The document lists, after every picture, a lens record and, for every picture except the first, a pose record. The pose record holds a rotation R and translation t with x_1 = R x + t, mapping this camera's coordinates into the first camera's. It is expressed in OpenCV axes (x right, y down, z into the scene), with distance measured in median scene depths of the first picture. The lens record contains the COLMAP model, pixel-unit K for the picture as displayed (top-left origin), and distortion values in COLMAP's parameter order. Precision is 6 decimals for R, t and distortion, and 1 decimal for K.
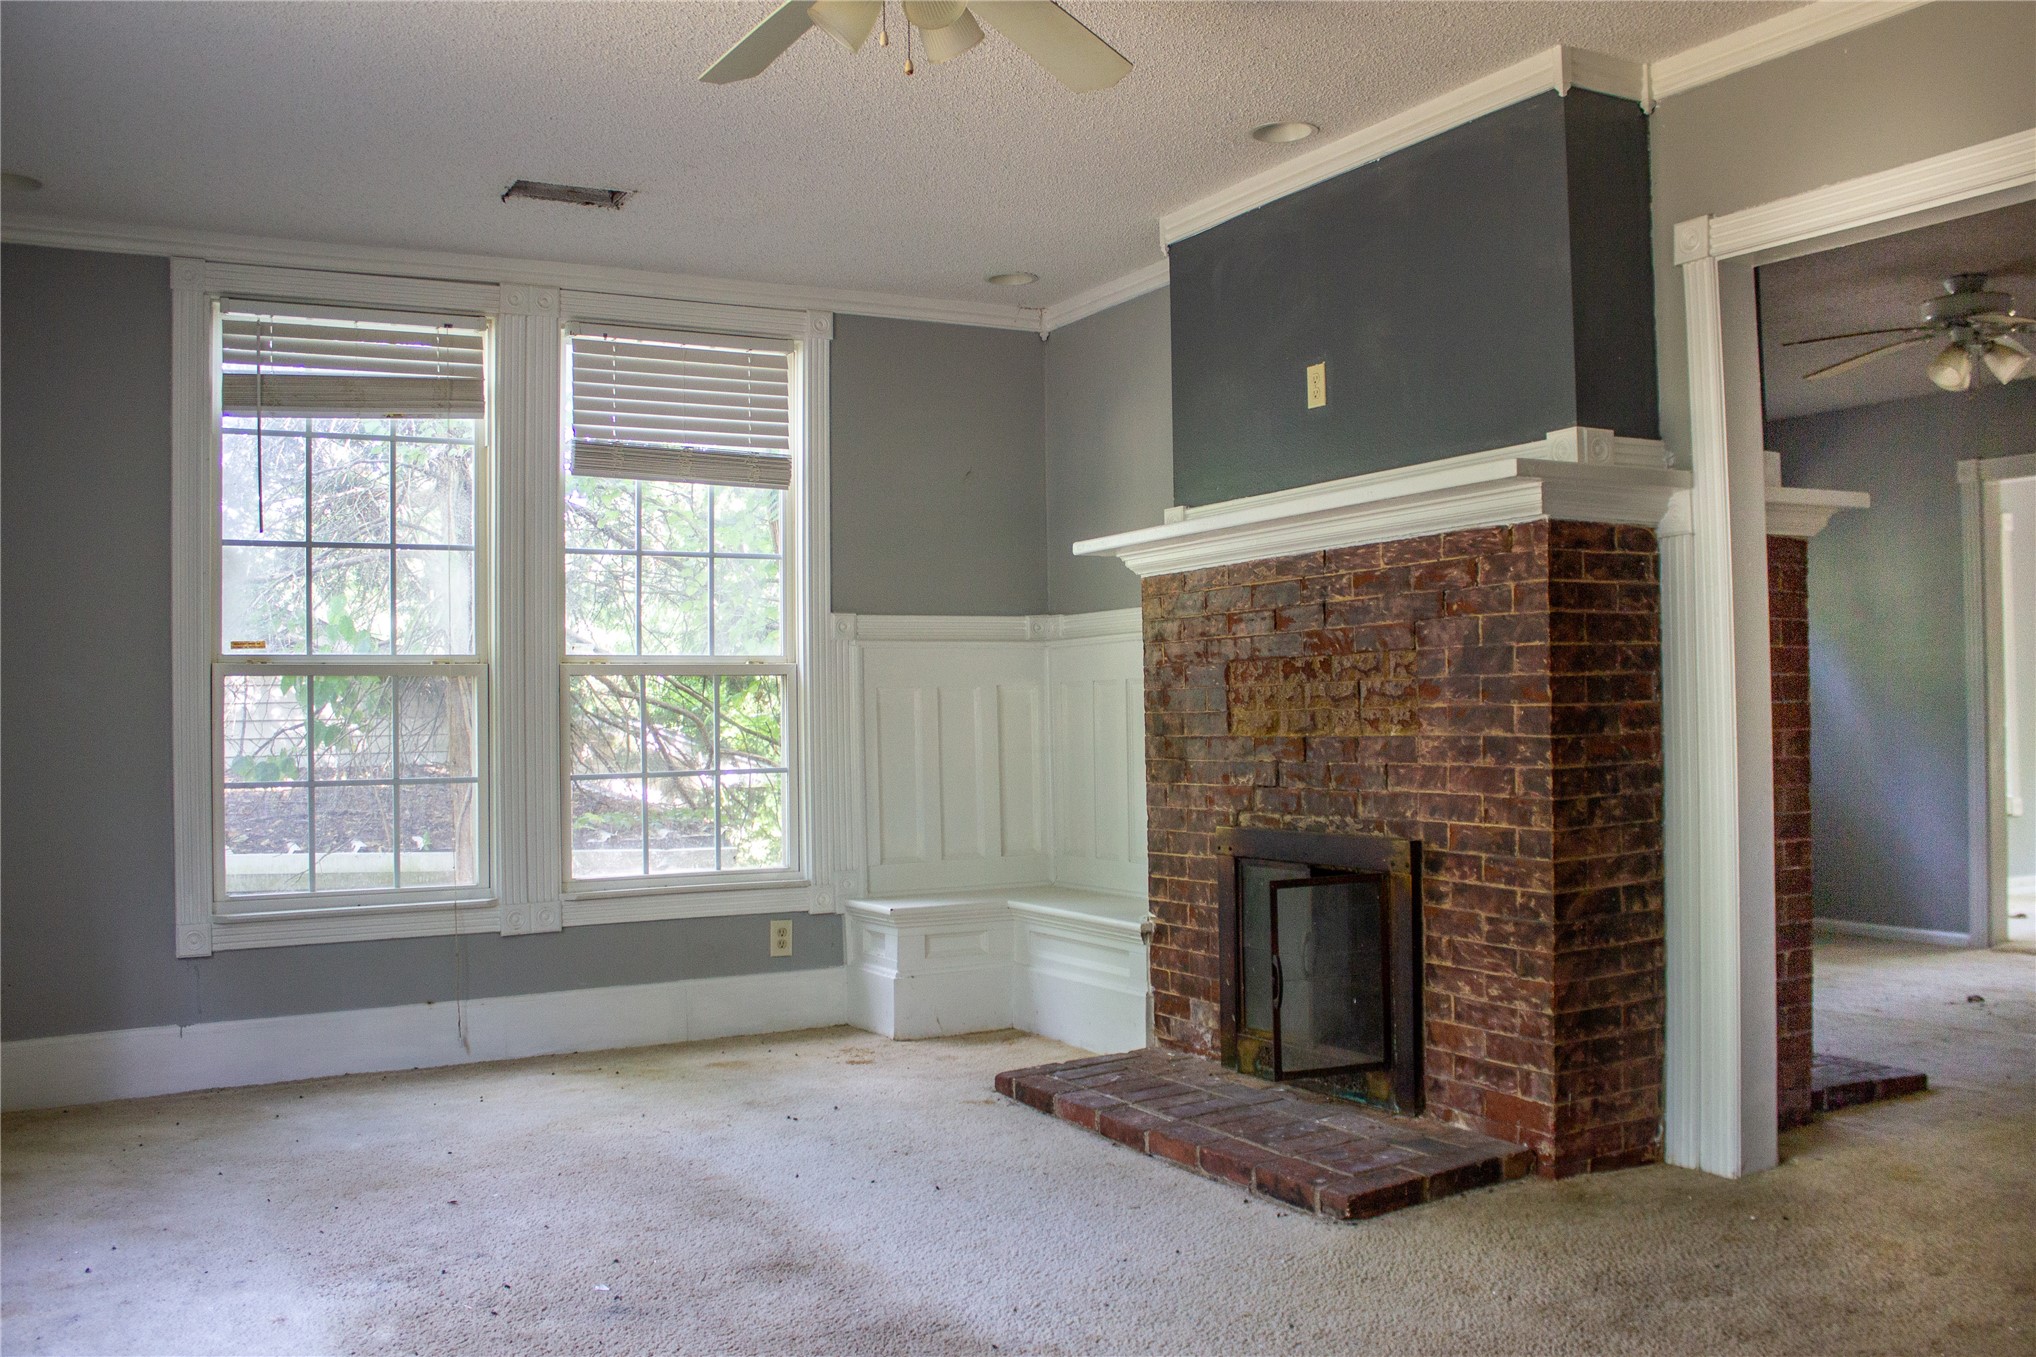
lens RADIAL K [[1781.3, 0, 1051.6], [0, 1781.3, 683.6], [0, 0, 1]] dist [-0.167513, 0.149901]
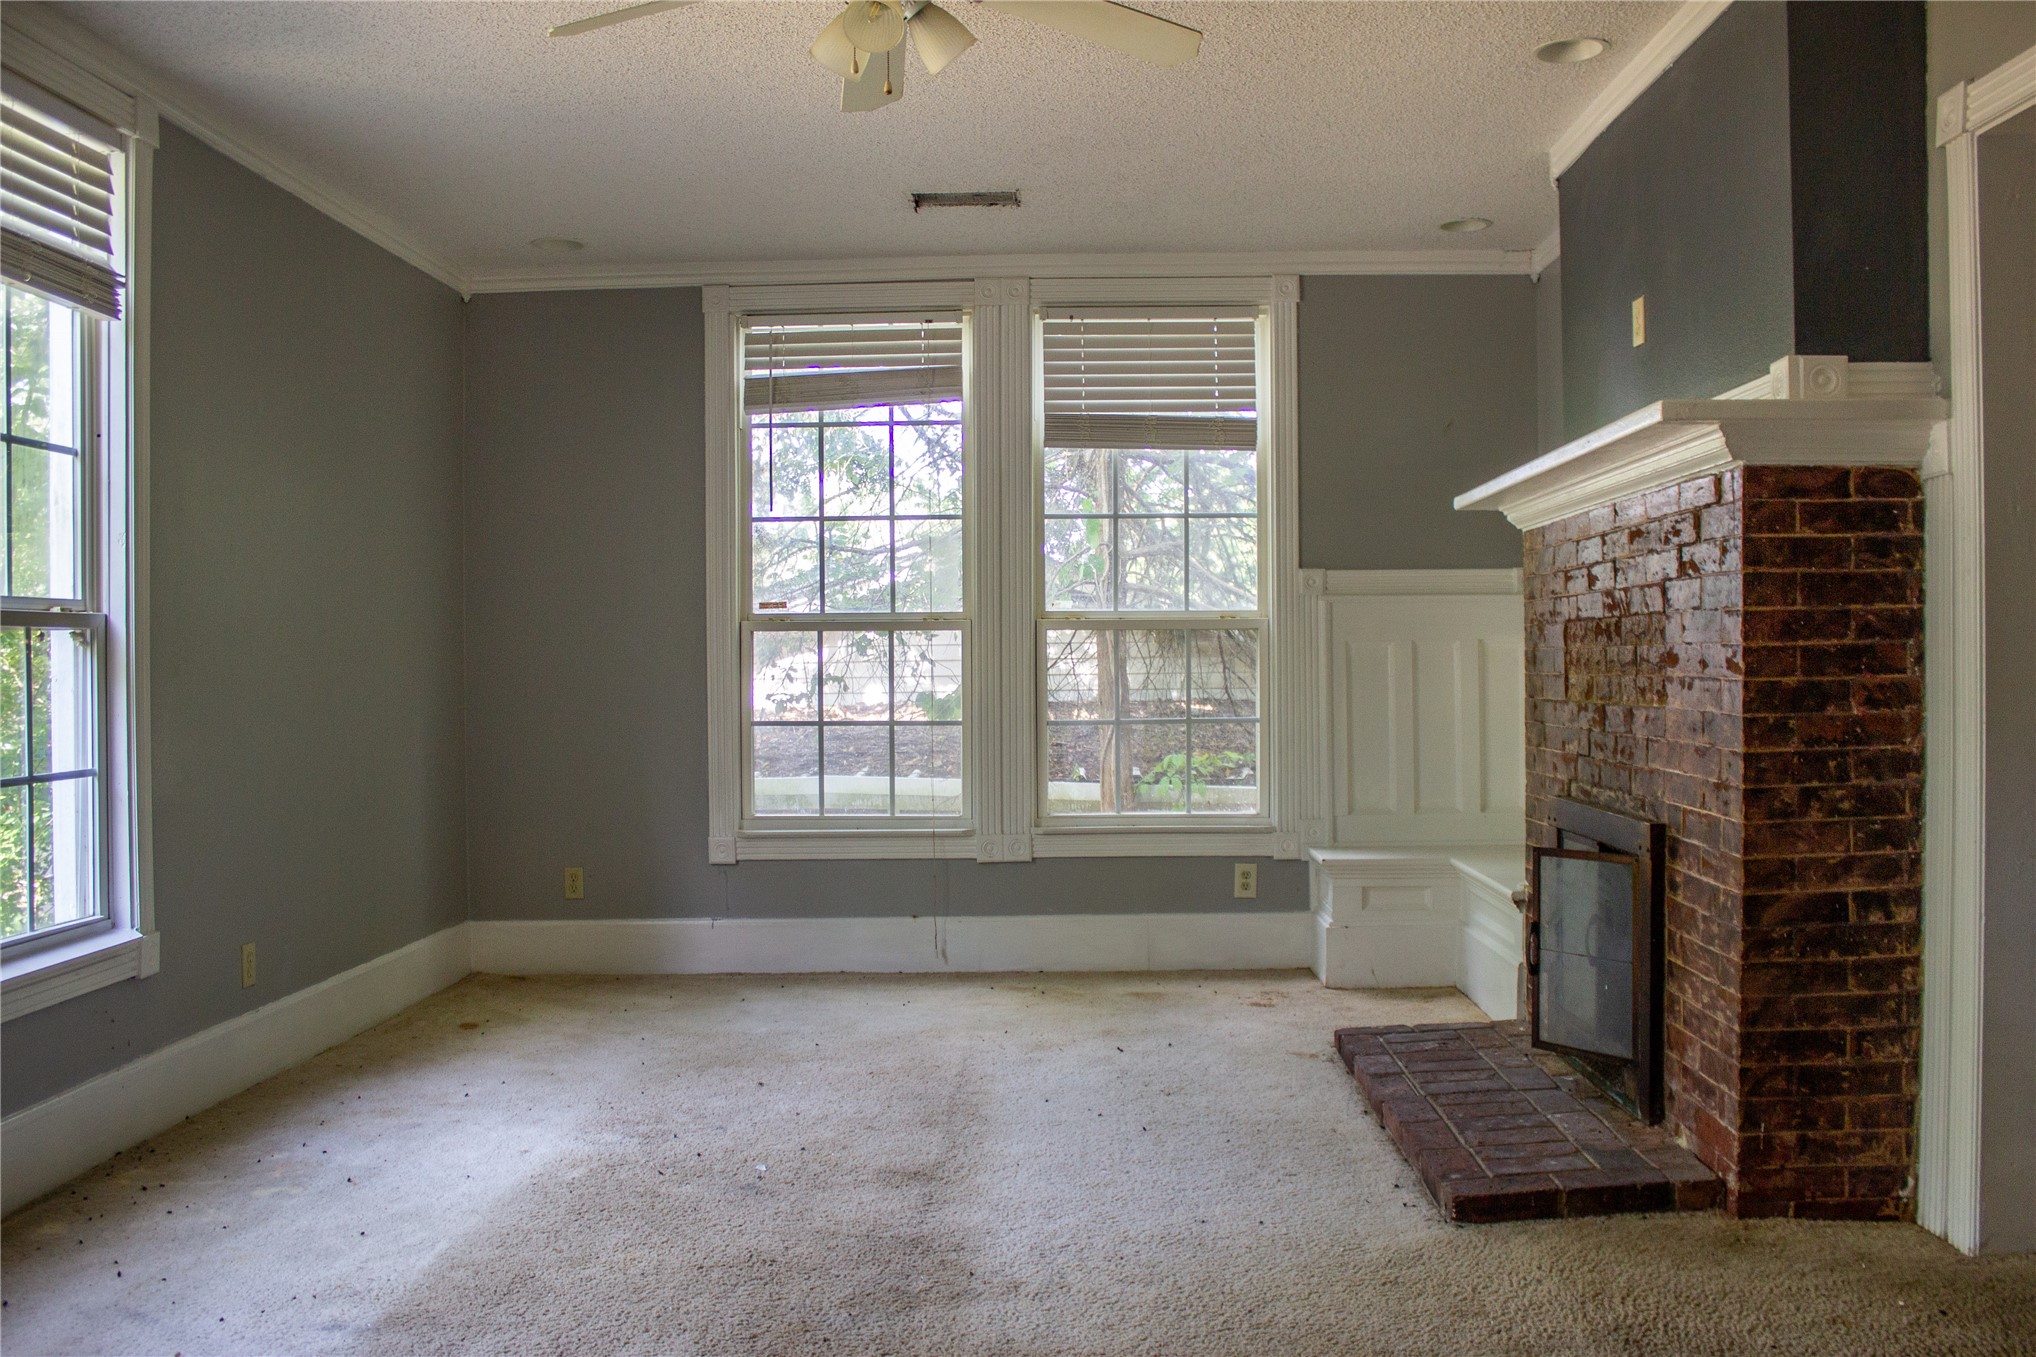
lens RADIAL K [[1735.3, 0, 1058.9], [0, 1735.3, 680.6], [0, 0, 1]] dist [-0.162413, 0.136421]
pose [[0.861452, 0.016828, -0.507561, 0.400075], [0.001829, 0.999342, 0.036236, -0.017382], [0.507836, -0.032144, 0.860854, 0.098477]]
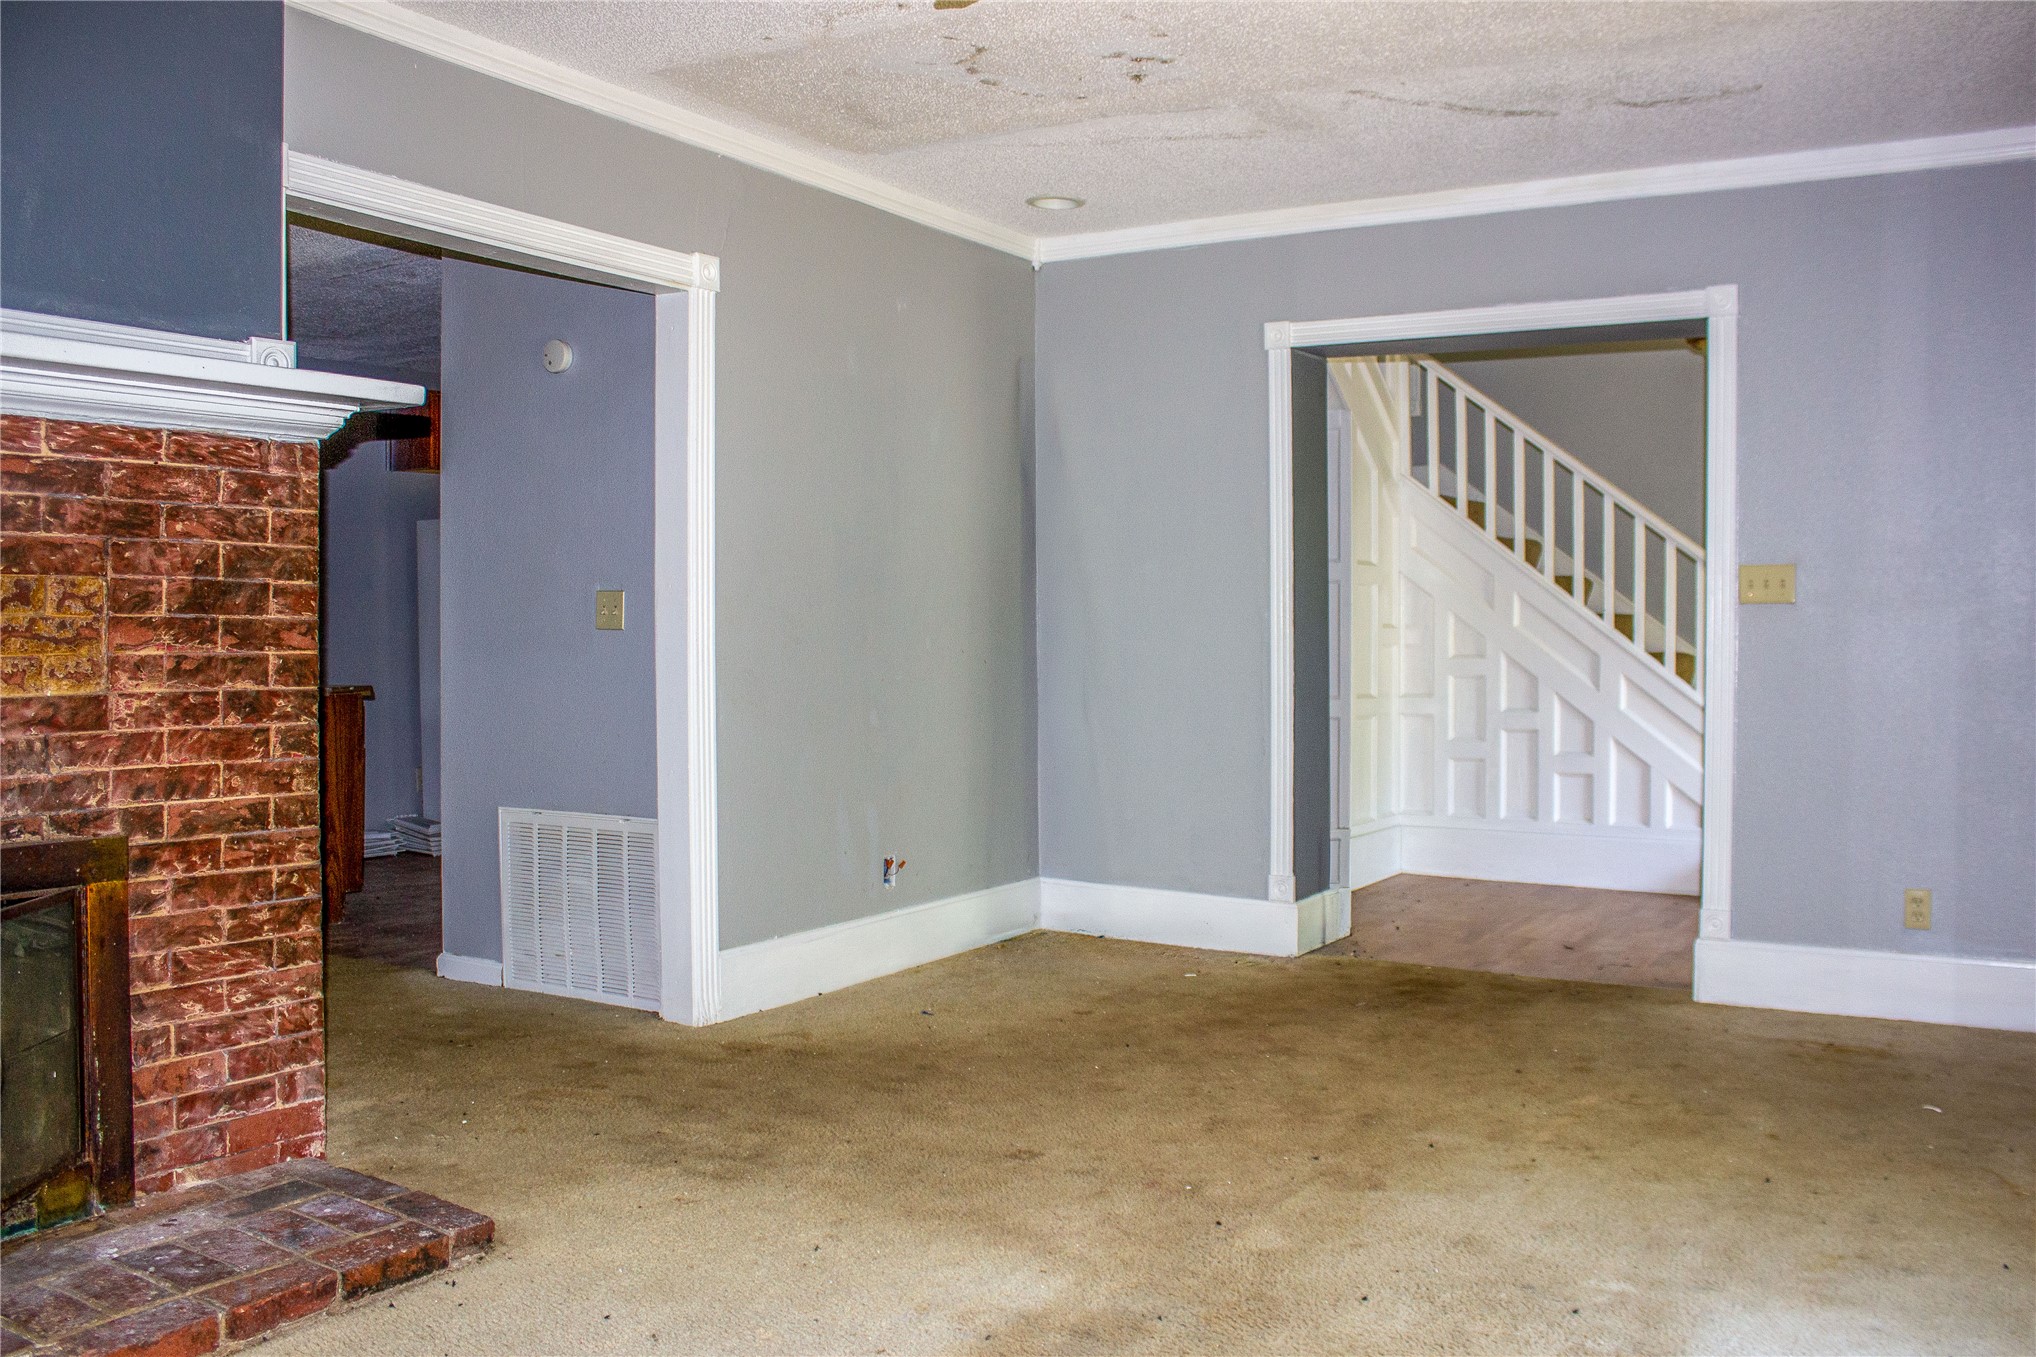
lens RADIAL K [[1735.3, 0, 1058.9], [0, 1735.3, 680.6], [0, 0, 1]] dist [-0.162413, 0.136421]
pose [[-0.483584, -0.009276, 0.875249, -0.623426], [-0.009818, 0.999938, 0.005173, 0.017324], [-0.875243, -0.006091, -0.483646, 1.038632]]
